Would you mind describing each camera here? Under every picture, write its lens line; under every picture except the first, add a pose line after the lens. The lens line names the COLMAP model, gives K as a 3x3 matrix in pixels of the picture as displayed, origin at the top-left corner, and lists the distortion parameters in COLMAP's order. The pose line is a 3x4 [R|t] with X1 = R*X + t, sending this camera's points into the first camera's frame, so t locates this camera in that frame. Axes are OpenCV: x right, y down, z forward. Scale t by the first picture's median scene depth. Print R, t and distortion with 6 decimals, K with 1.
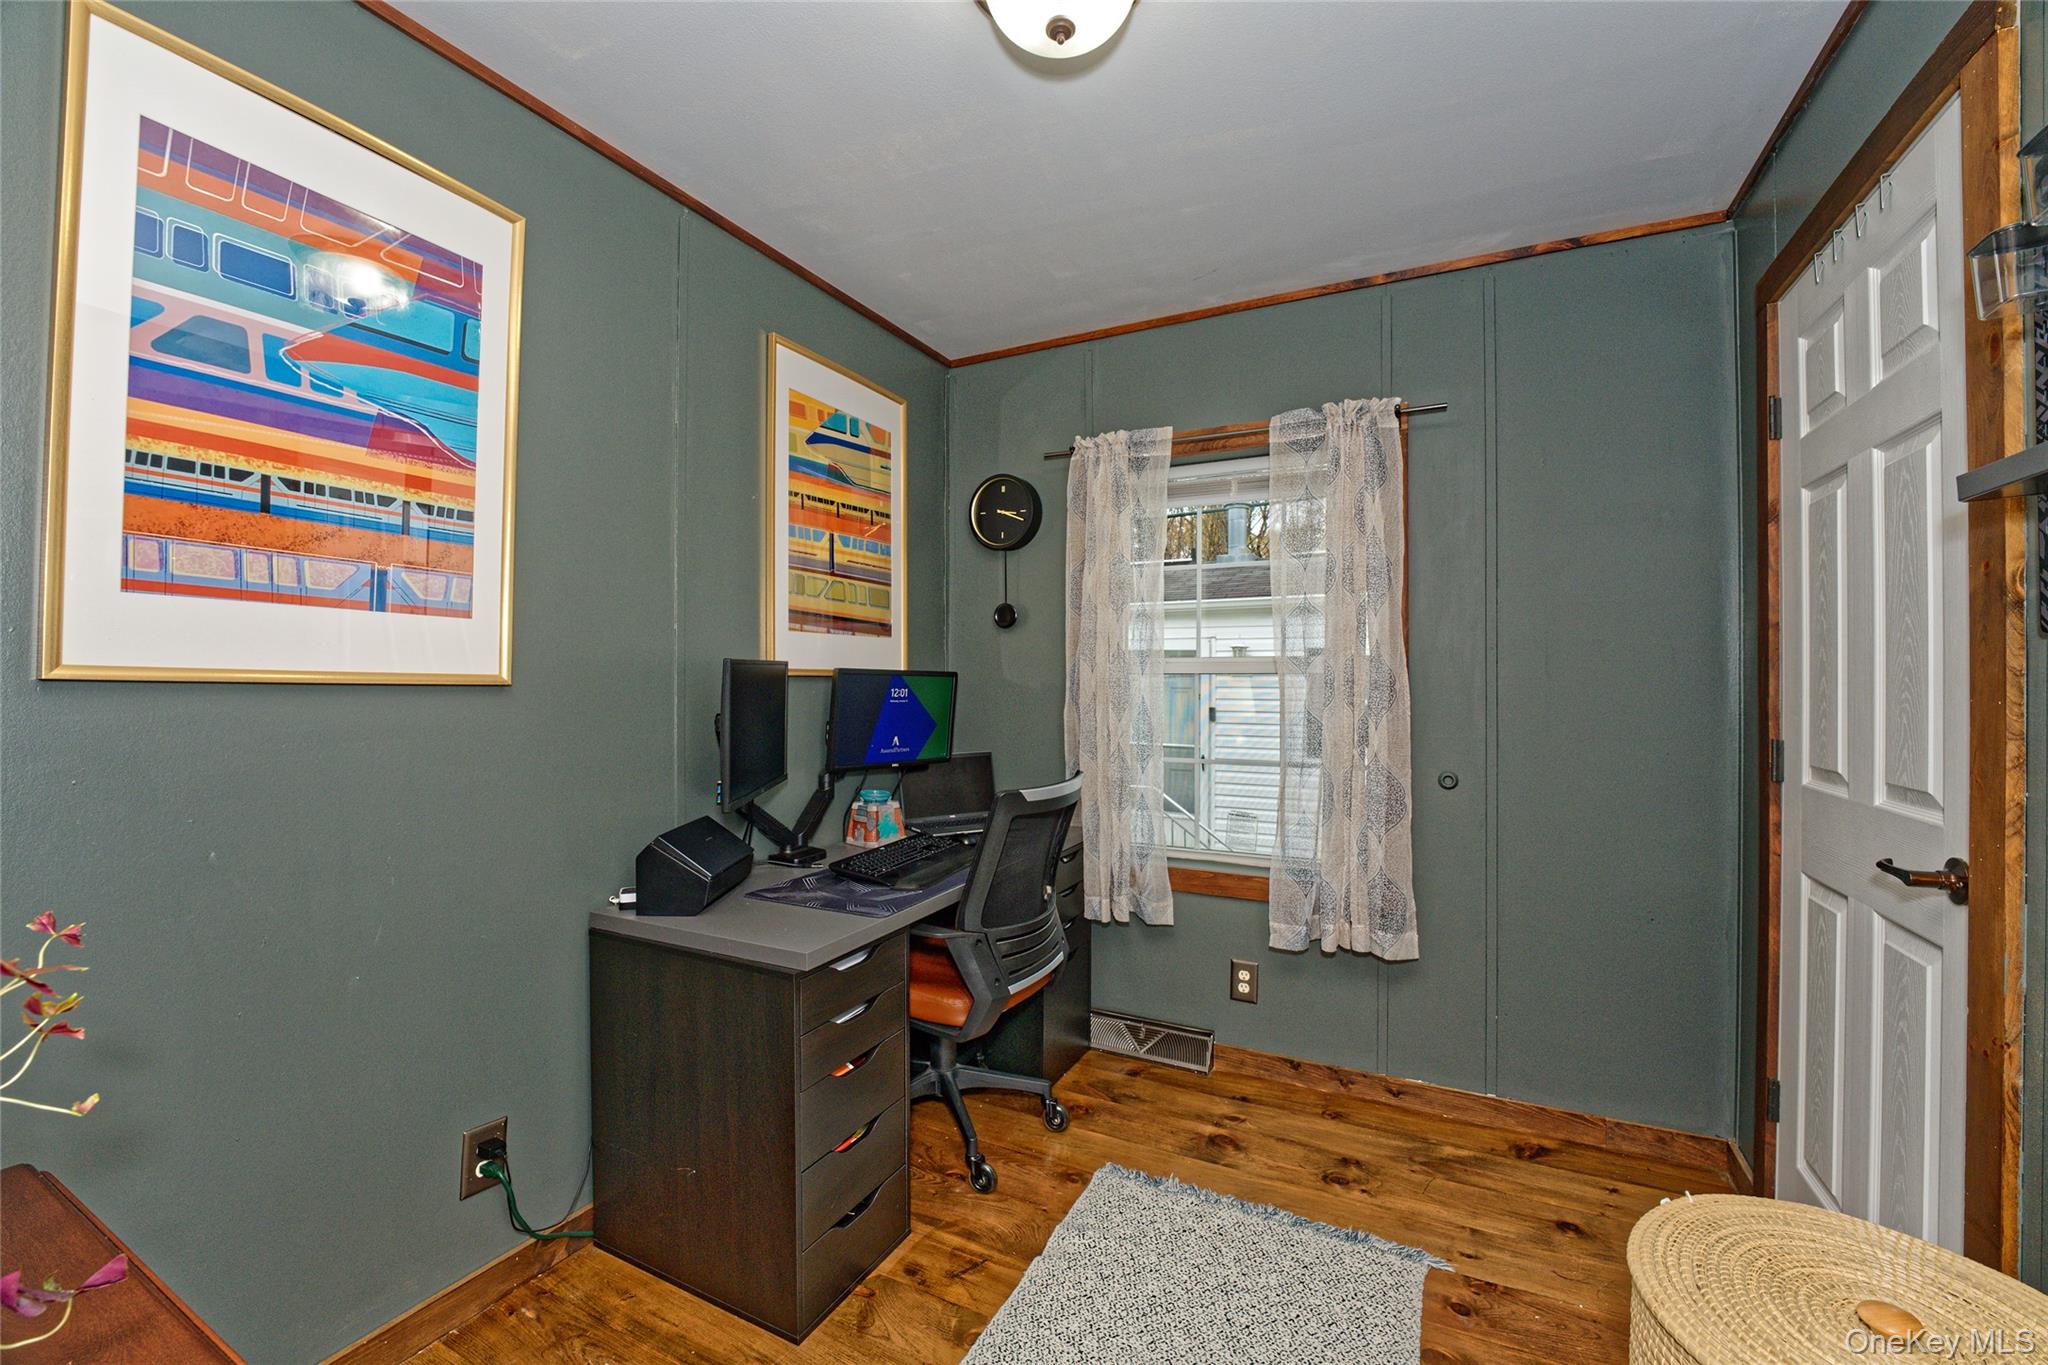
lens RADIAL K [[830.6, 0, 1021.0], [0, 830.6, 678.2], [0, 0, 1]] dist [-0.034214, 0.006618]
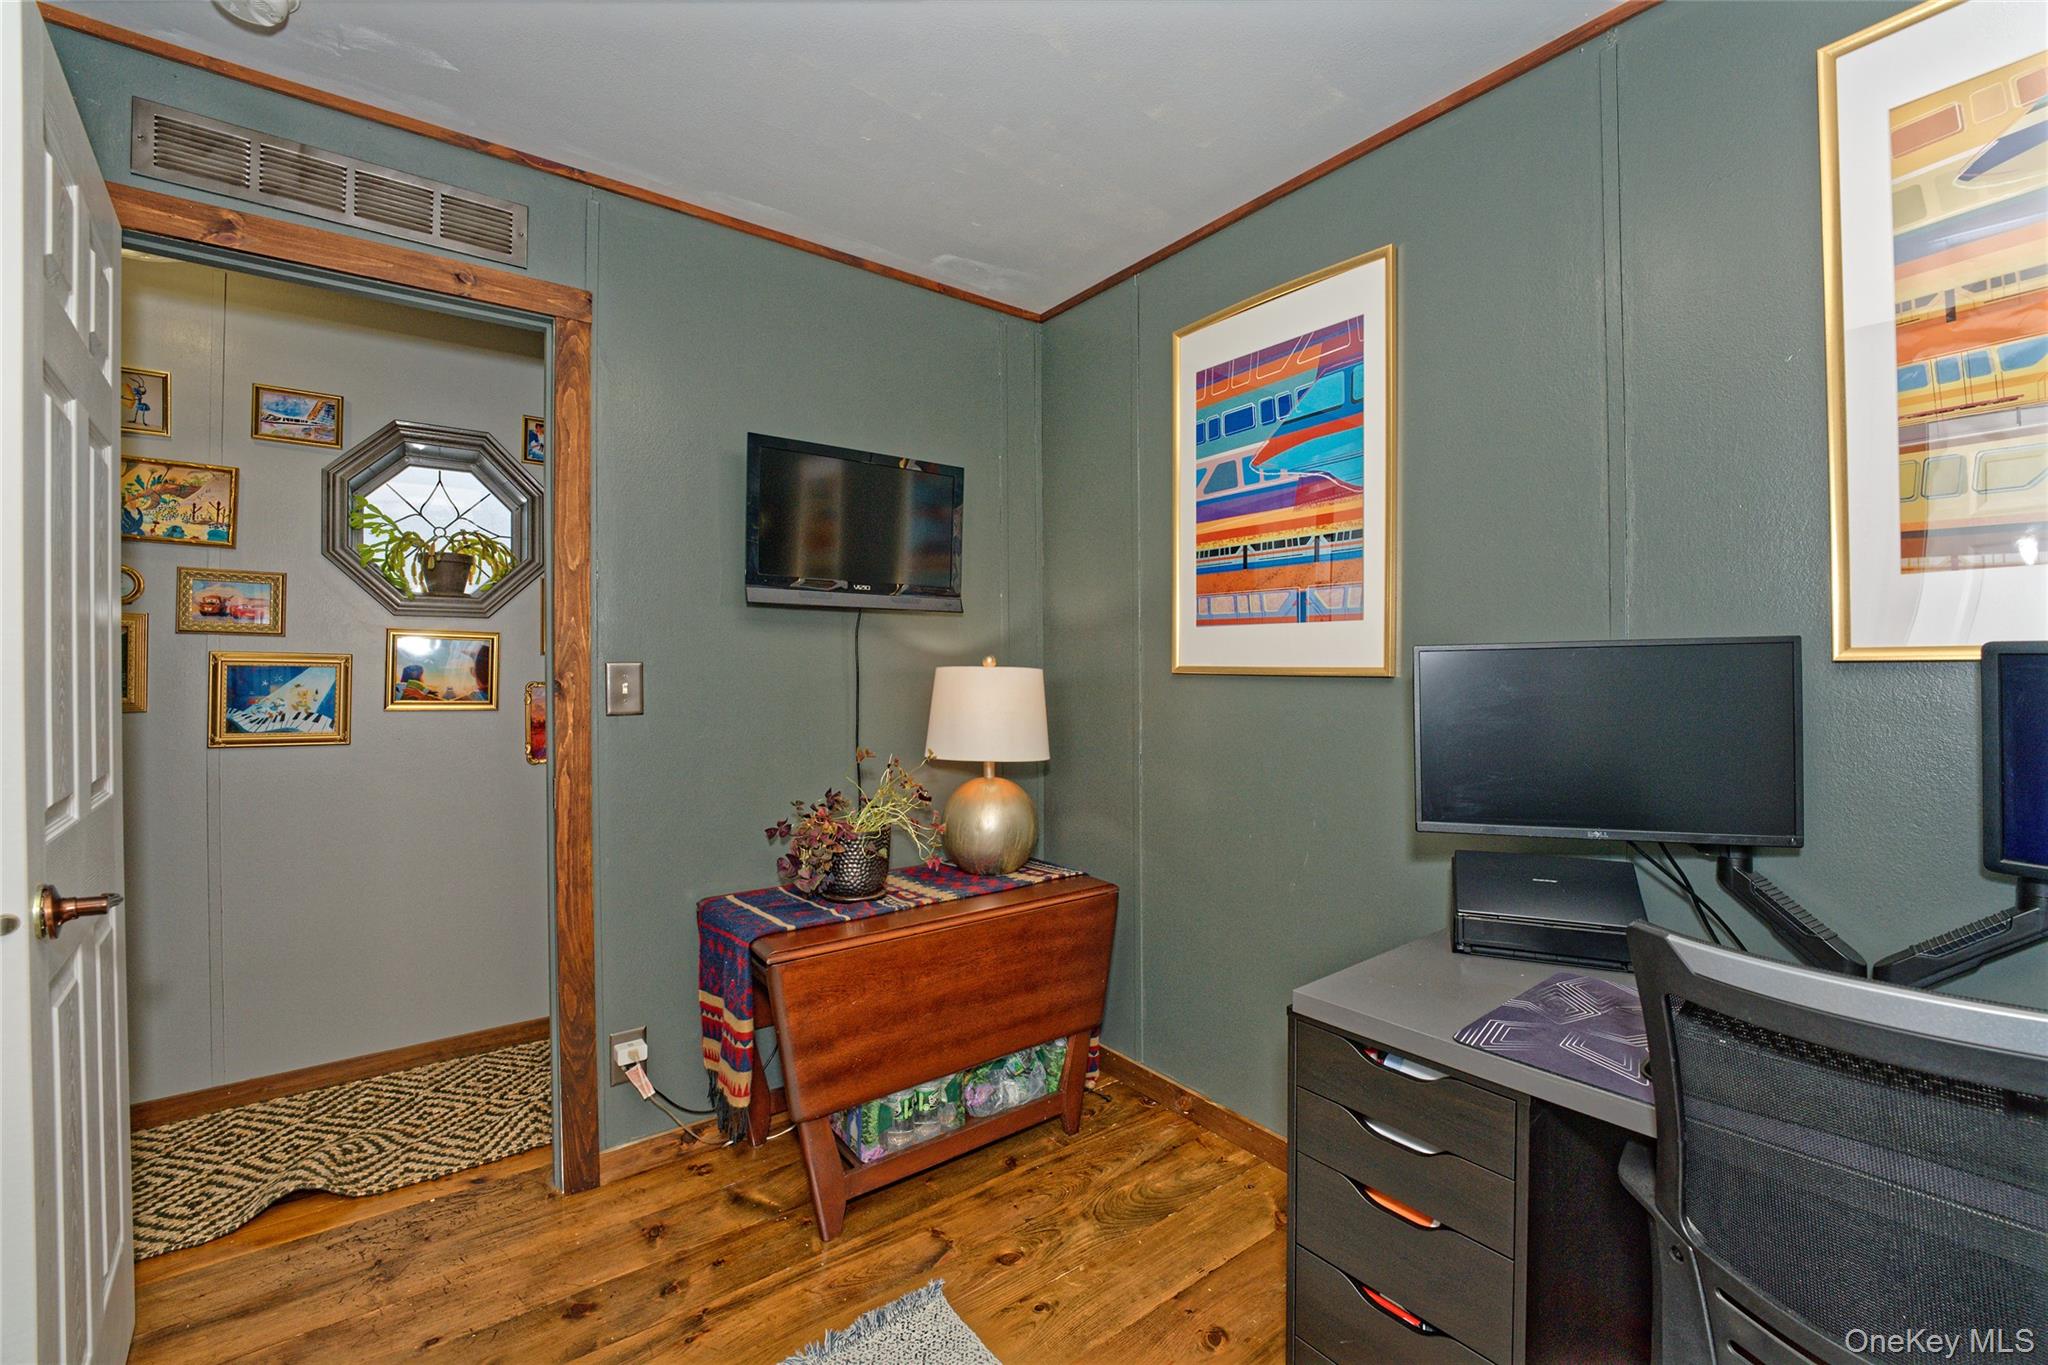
lens RADIAL K [[830.6, 0, 1021.0], [0, 830.6, 678.2], [0, 0, 1]] dist [-0.034214, 0.006618]
pose [[-0.432709, 0.016392, -0.901385, 0.672988], [0.015860, 0.999818, 0.010568, -0.010031], [0.901394, -0.009724, -0.432891, 1.171651]]
